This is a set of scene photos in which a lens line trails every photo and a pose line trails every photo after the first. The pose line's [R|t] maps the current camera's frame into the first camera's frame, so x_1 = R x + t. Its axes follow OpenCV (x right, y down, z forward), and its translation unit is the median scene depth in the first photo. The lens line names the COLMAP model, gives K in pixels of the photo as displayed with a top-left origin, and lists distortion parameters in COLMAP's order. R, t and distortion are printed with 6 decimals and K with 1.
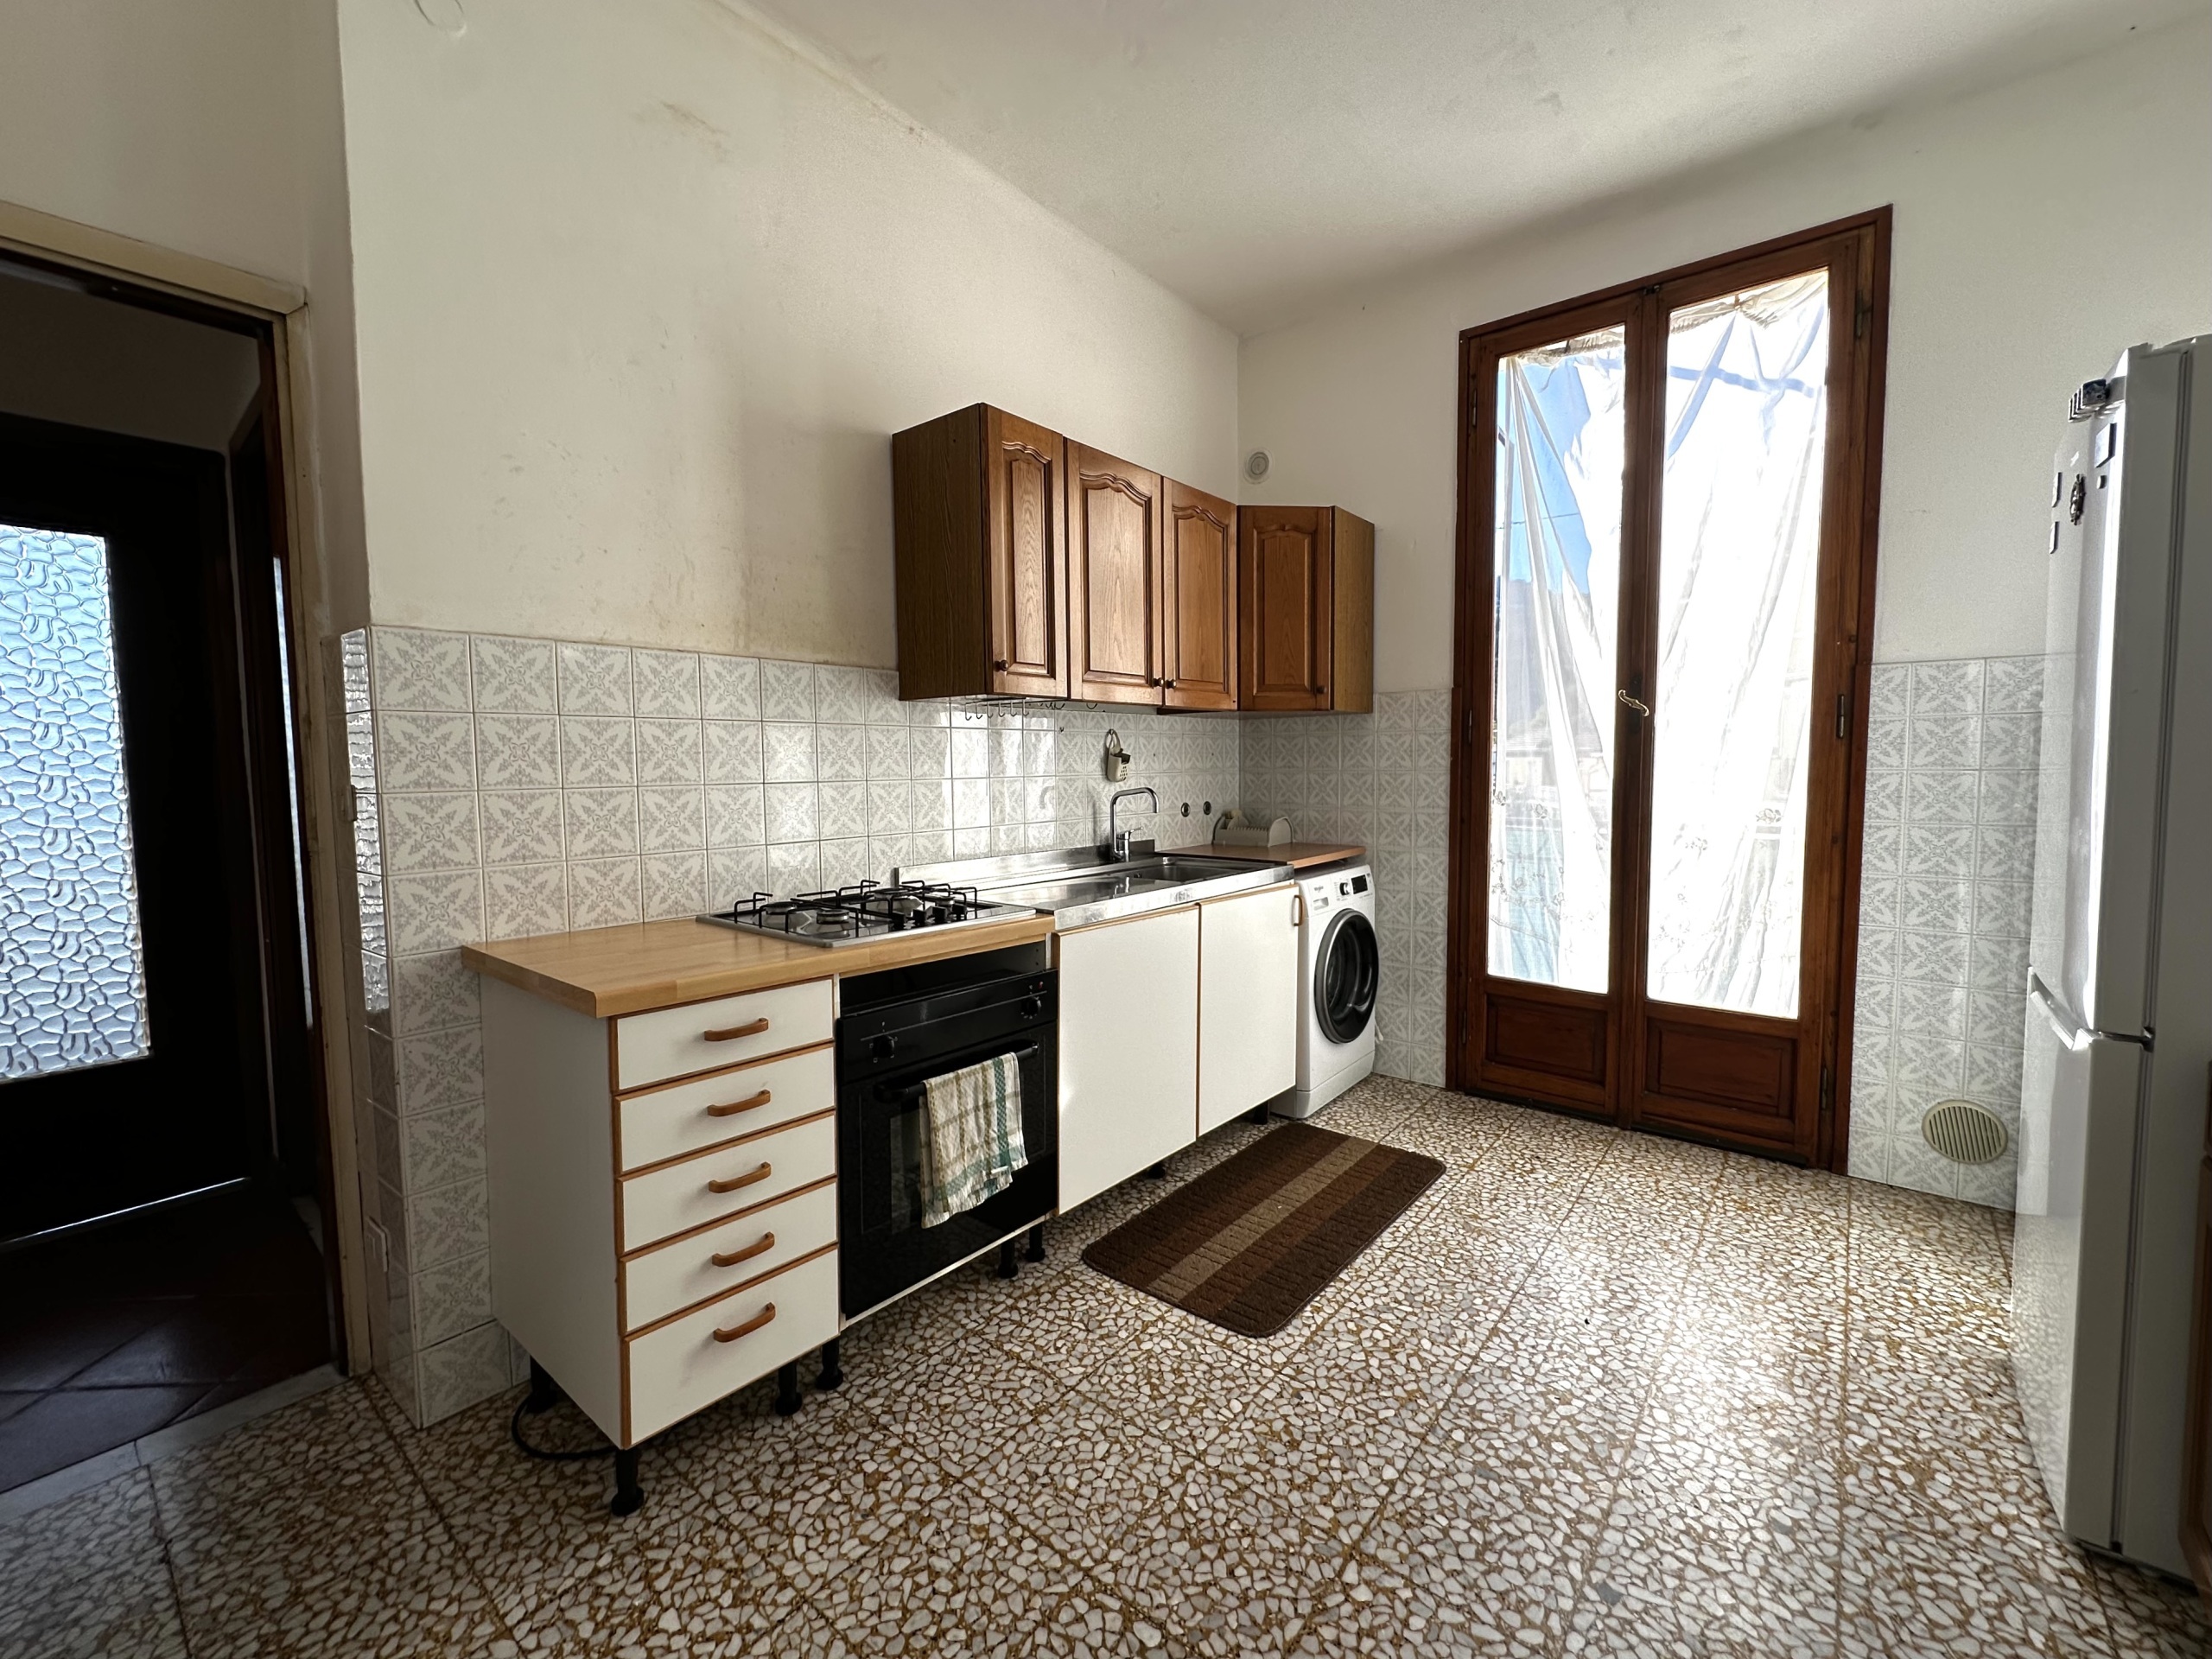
lens RADIAL K [[904.0, 0, 1101.0], [0, 904.0, 823.5], [0, 0, 1]] dist [-0.004383, -0.000258]
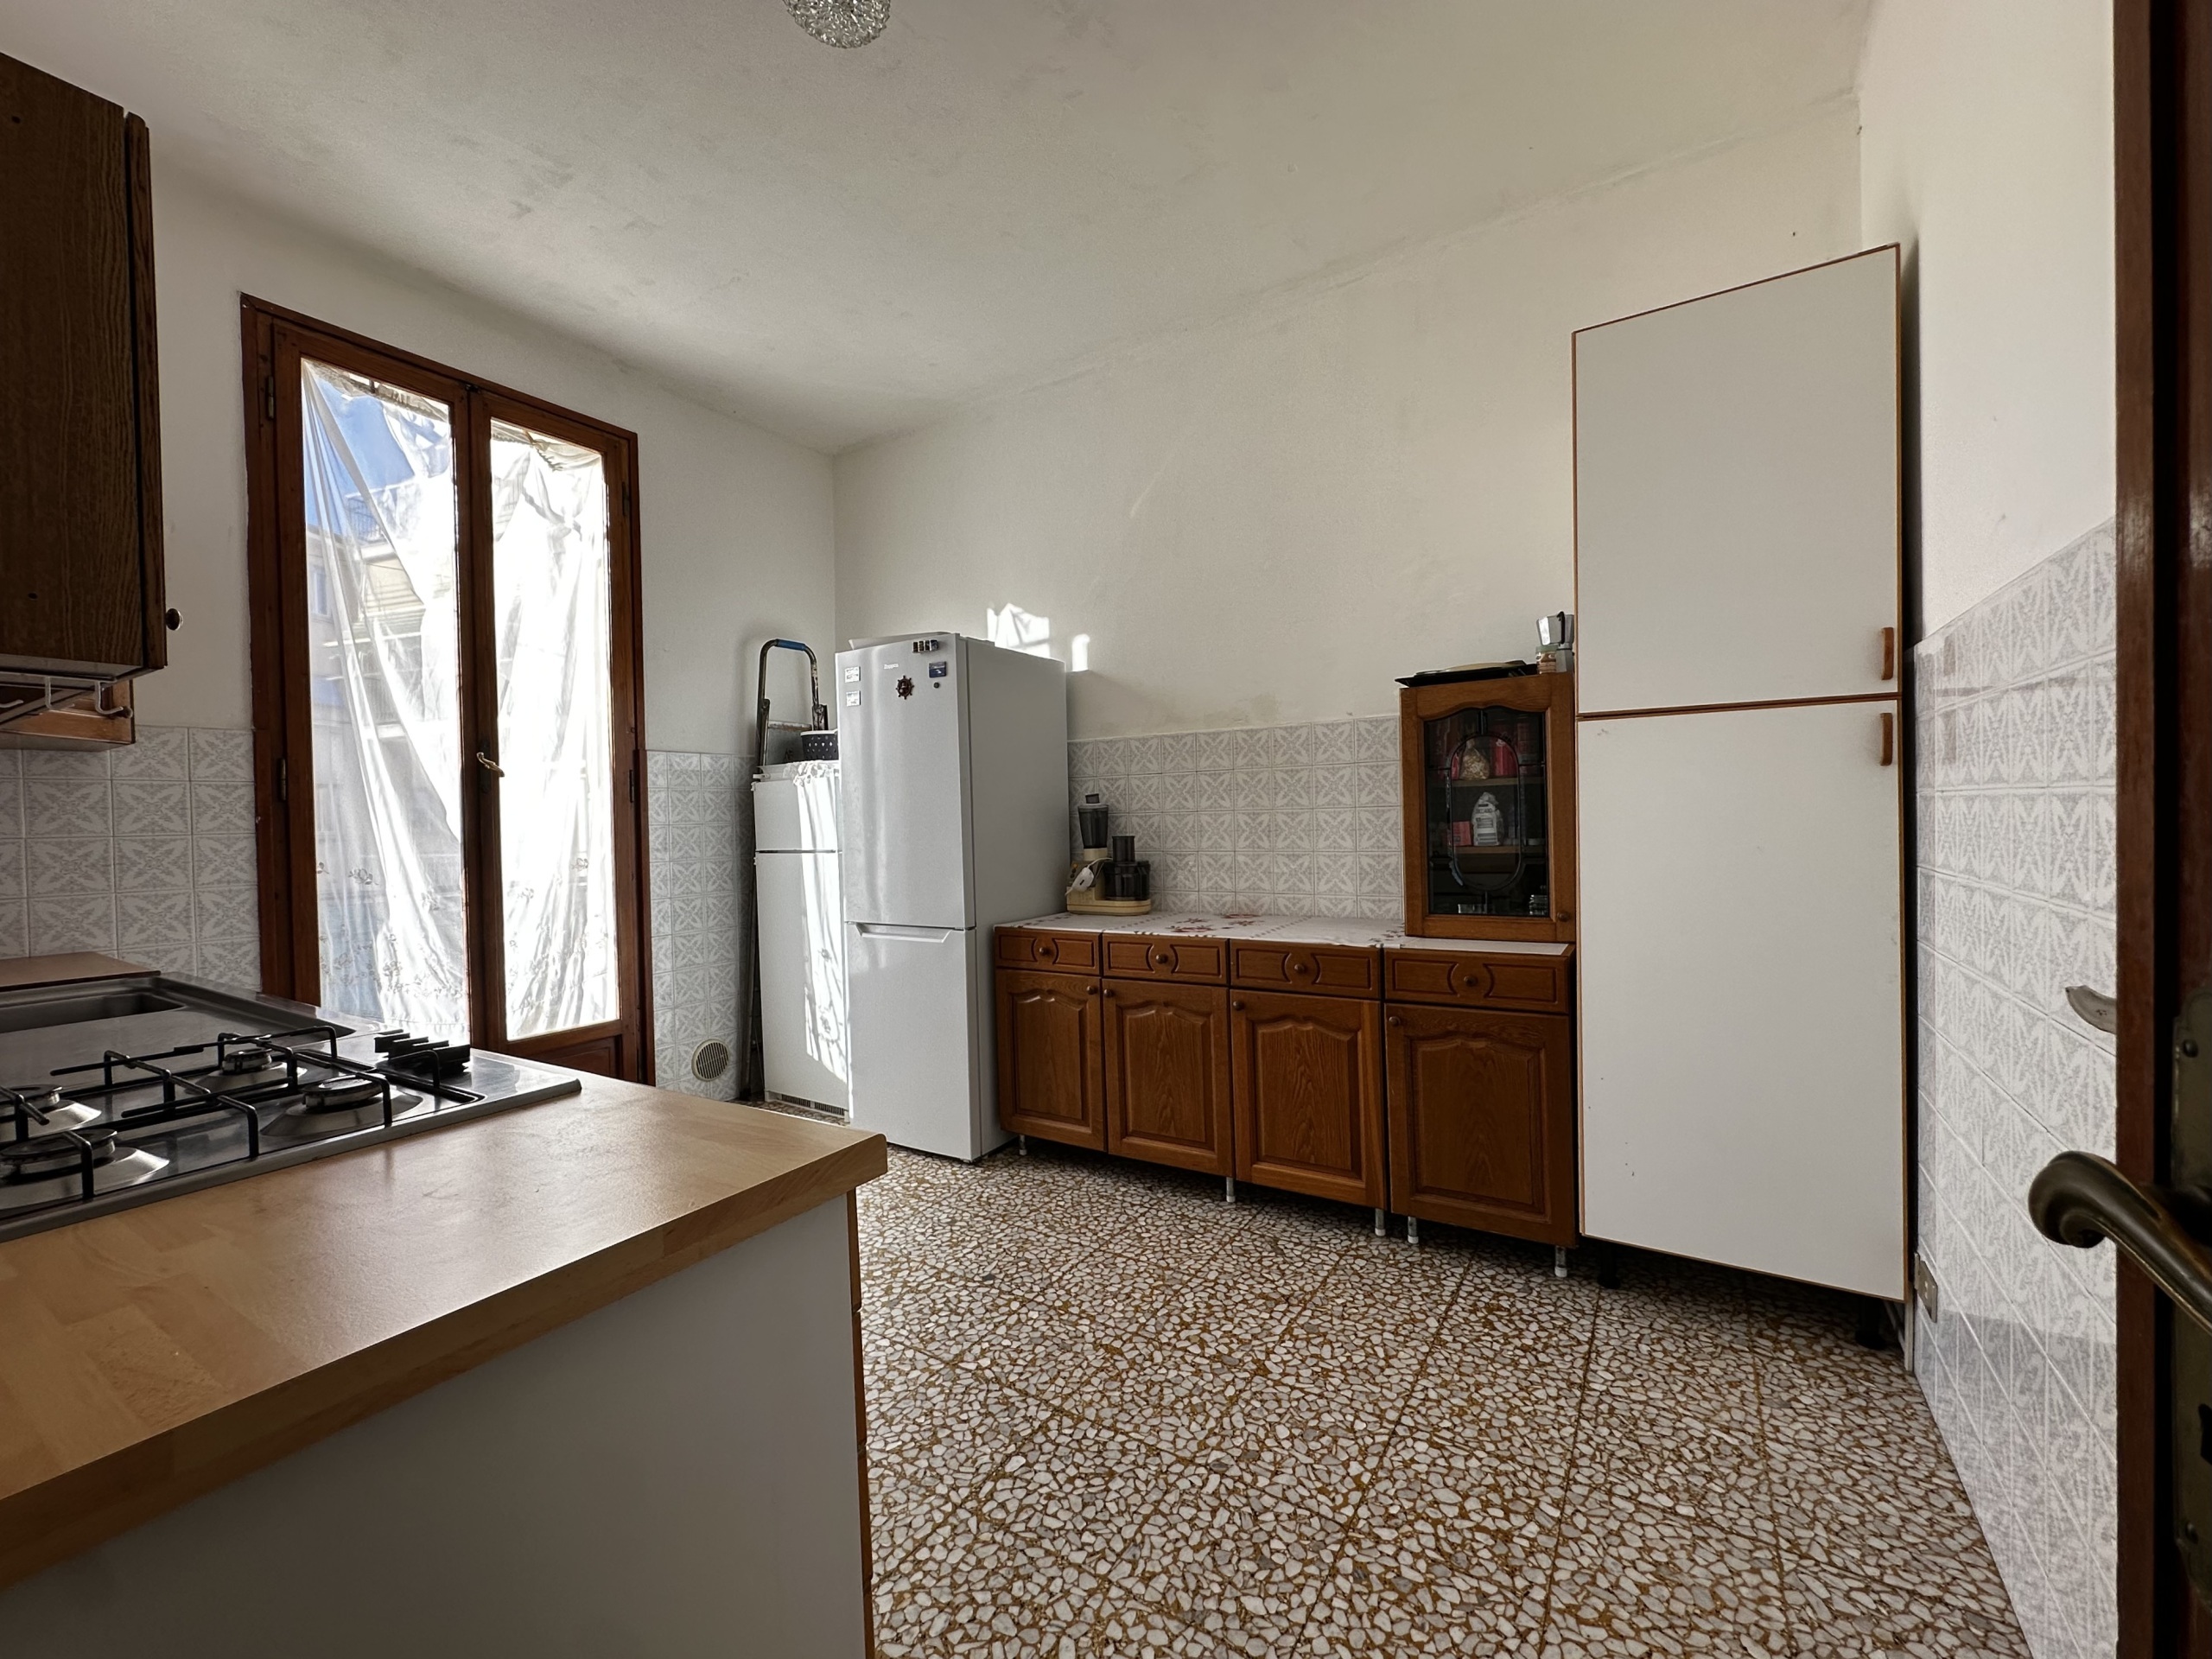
lens RADIAL K [[904.0, 0, 1100.0], [0, 904.0, 833.1], [0, 0, 1]] dist [-0.004383, -0.000258]
pose [[-0.116874, -0.006551, 0.993125, -1.136266], [0.091714, 0.995634, 0.017361, -0.013725], [-0.988903, 0.093112, -0.115762, 0.861570]]
